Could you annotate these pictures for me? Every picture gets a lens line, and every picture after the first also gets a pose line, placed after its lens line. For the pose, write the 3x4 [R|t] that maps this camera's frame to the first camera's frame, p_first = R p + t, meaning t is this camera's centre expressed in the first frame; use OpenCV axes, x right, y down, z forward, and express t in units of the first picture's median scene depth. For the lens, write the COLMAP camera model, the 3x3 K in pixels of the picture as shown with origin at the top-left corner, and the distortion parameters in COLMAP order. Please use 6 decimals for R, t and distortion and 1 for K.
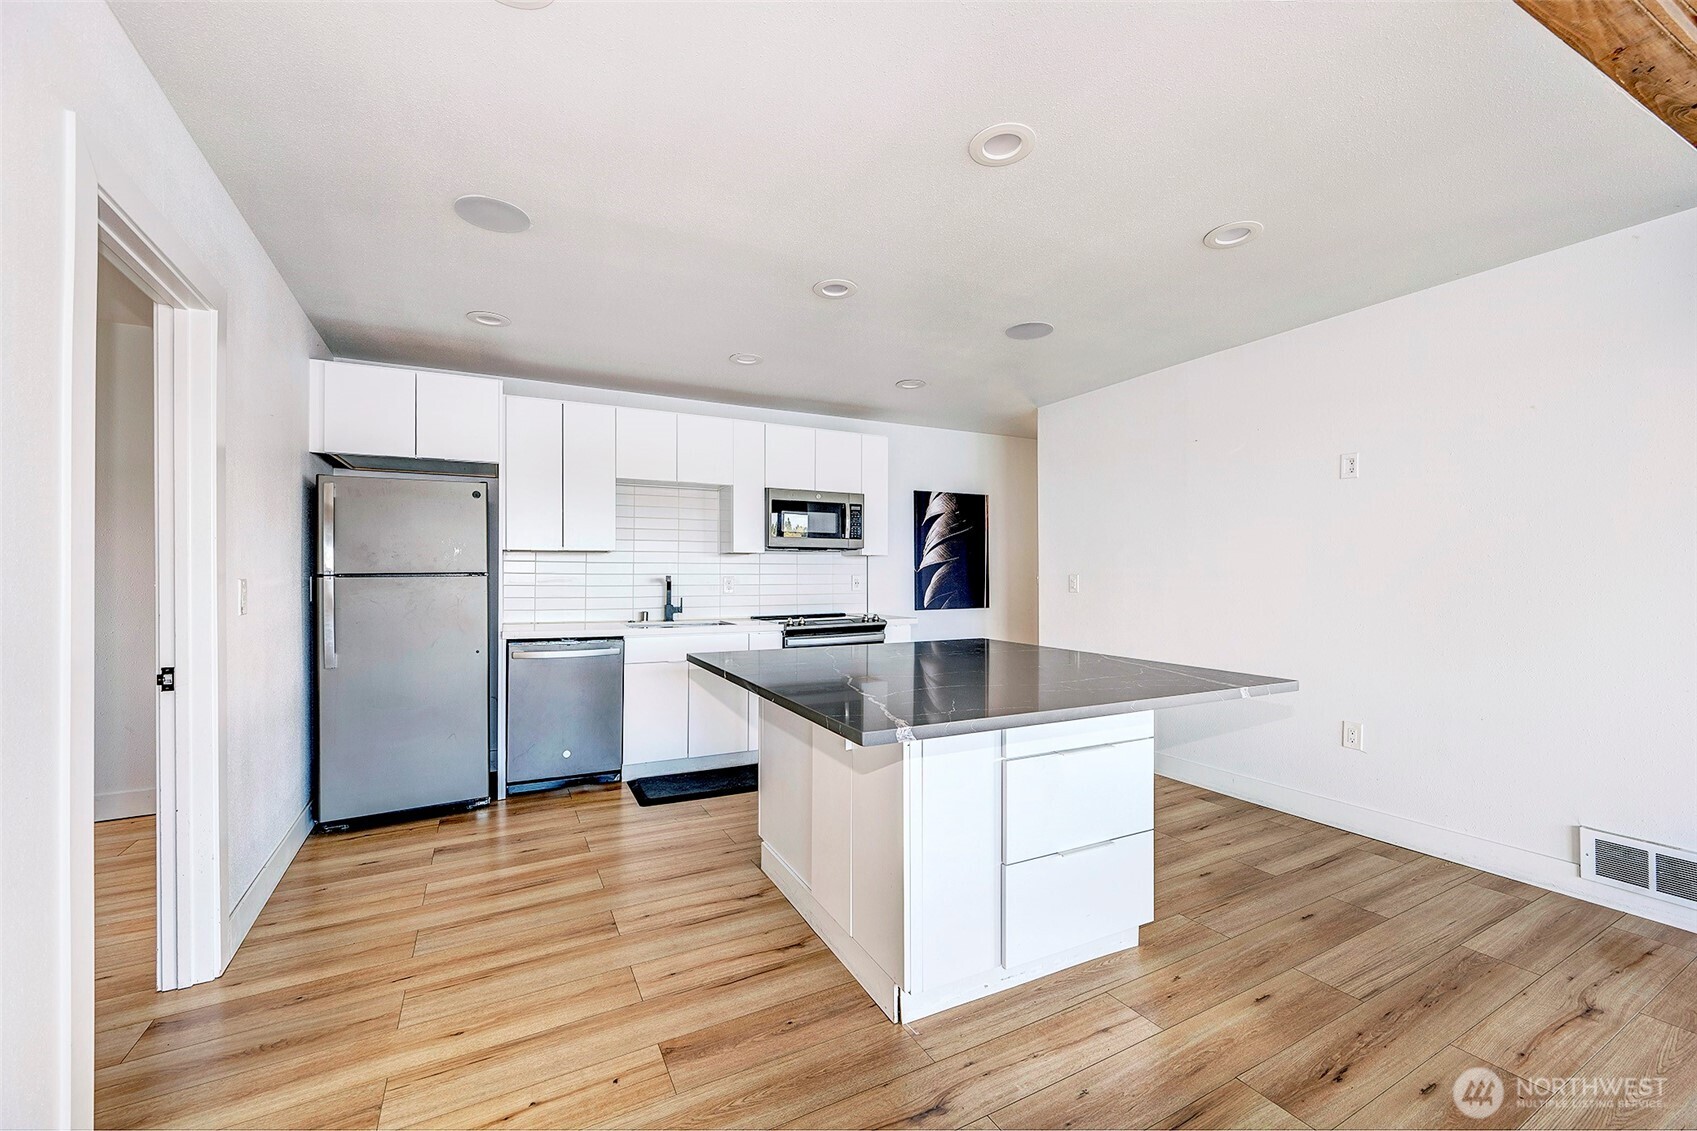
lens RADIAL K [[671.1, 0, 853.8], [0, 671.1, 573.9], [0, 0, 1]] dist [0.018819, -0.000017]
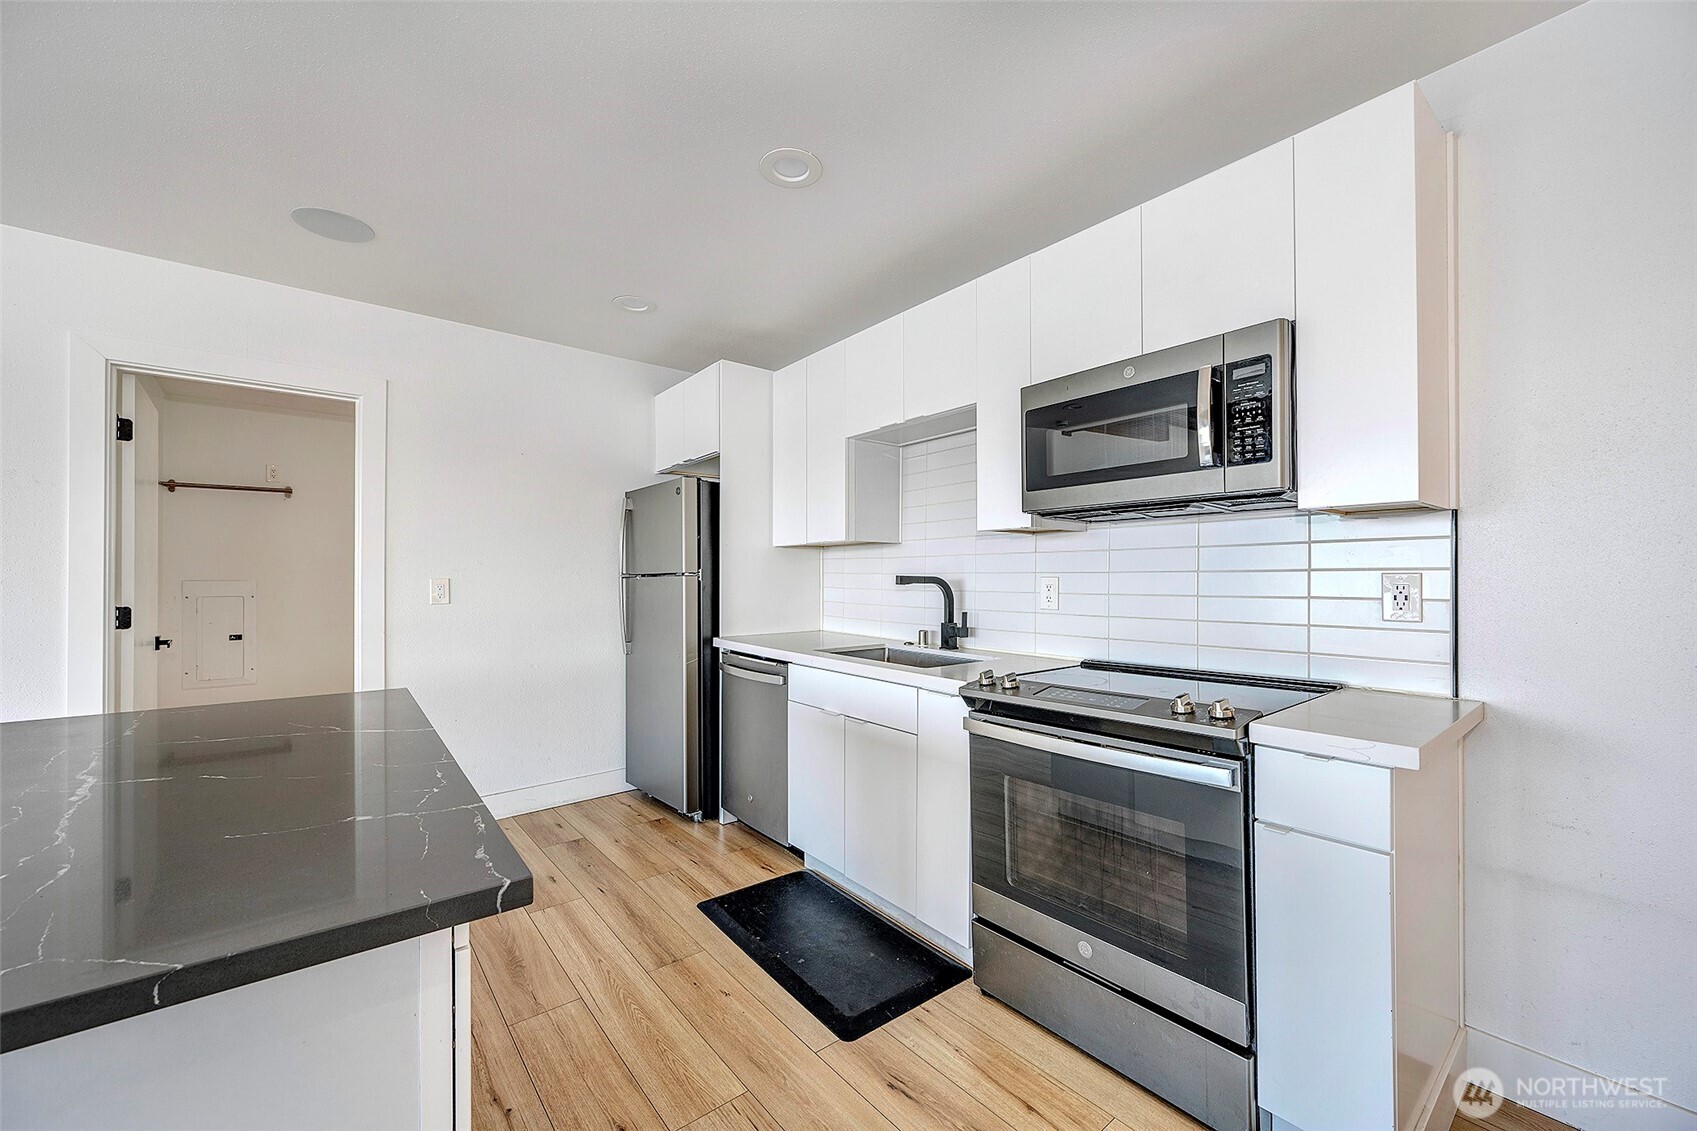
lens RADIAL K [[671.1, 0, 853.8], [0, 671.1, 573.9], [0, 0, 1]] dist [0.018819, -0.000017]
pose [[0.186404, -0.005197, -0.982459, 0.329335], [0.005234, 0.999977, -0.004297, 0.003263], [0.982459, -0.004341, 0.186427, 0.829203]]
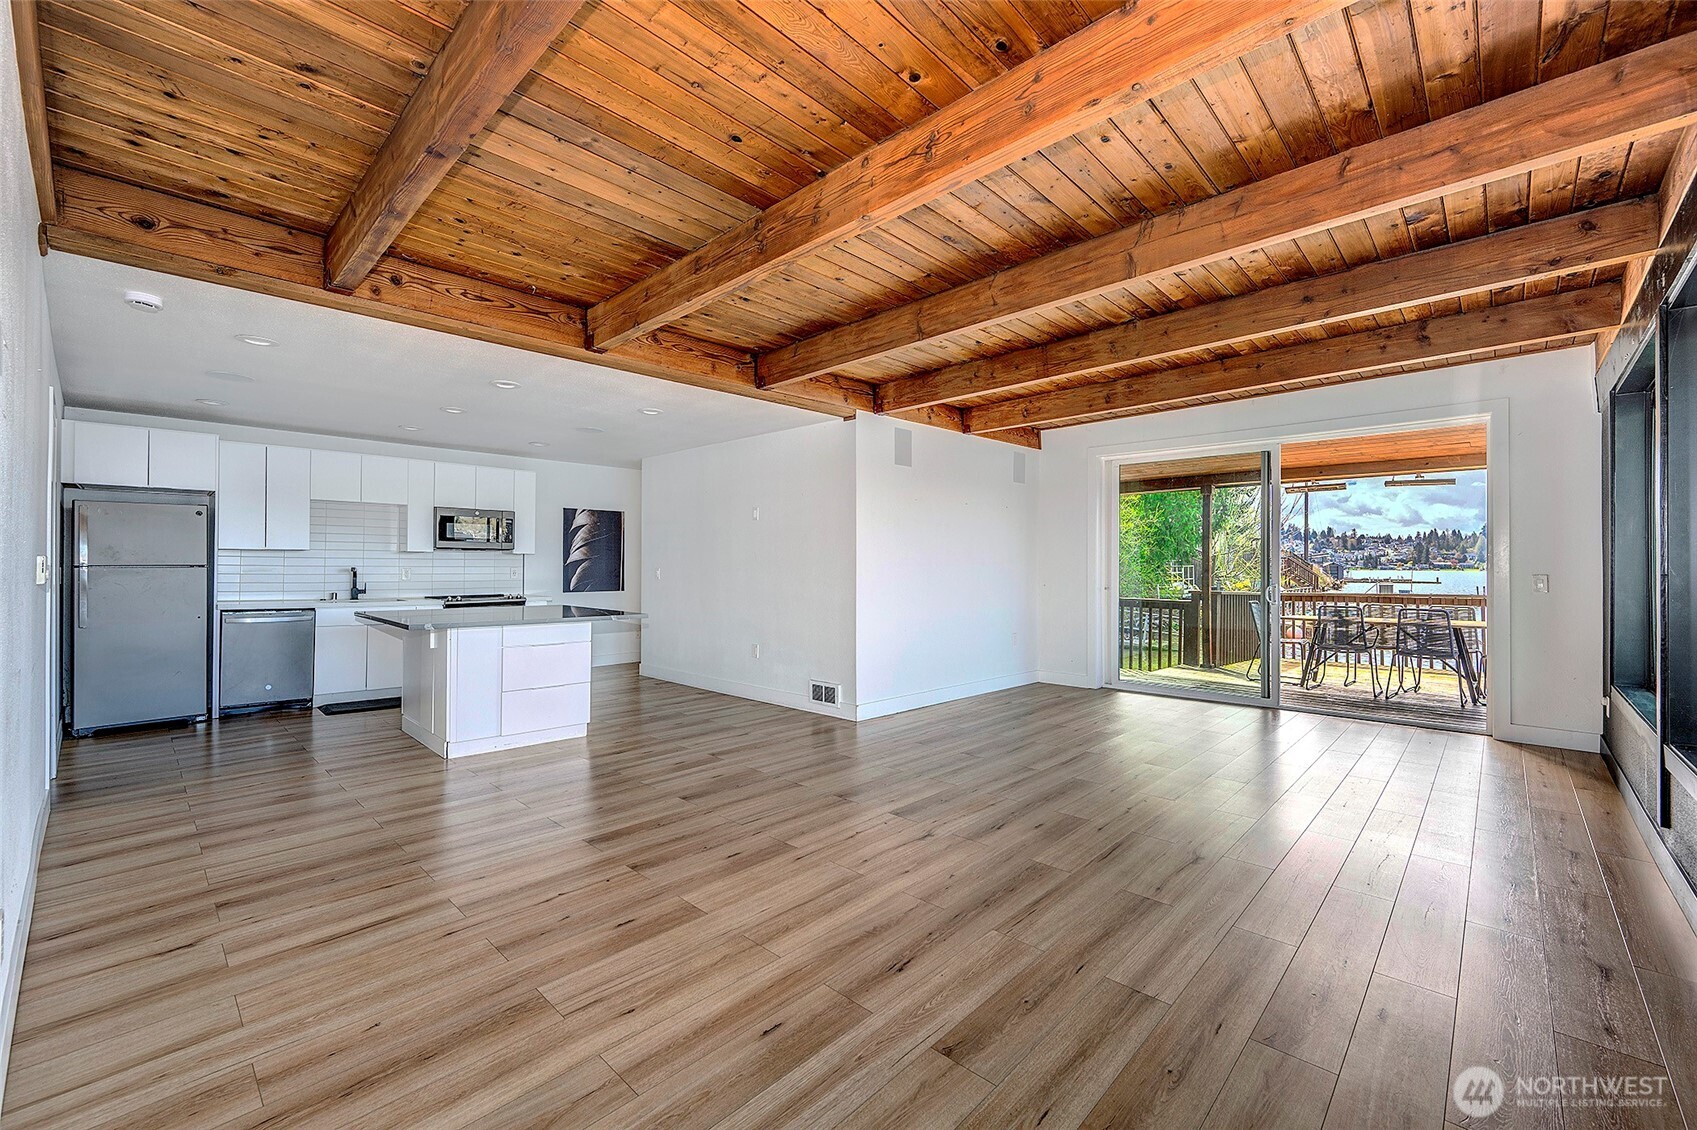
lens RADIAL K [[684.2, 0, 848.5], [0, 684.2, 565.0], [0, 0, 1]] dist [-0.001241, -0.000163]
pose [[0.951906, 0.006881, 0.306312, 0.283582], [-0.006734, 0.999976, -0.001536, -0.007123], [-0.306315, -0.000601, 0.951930, -0.714600]]
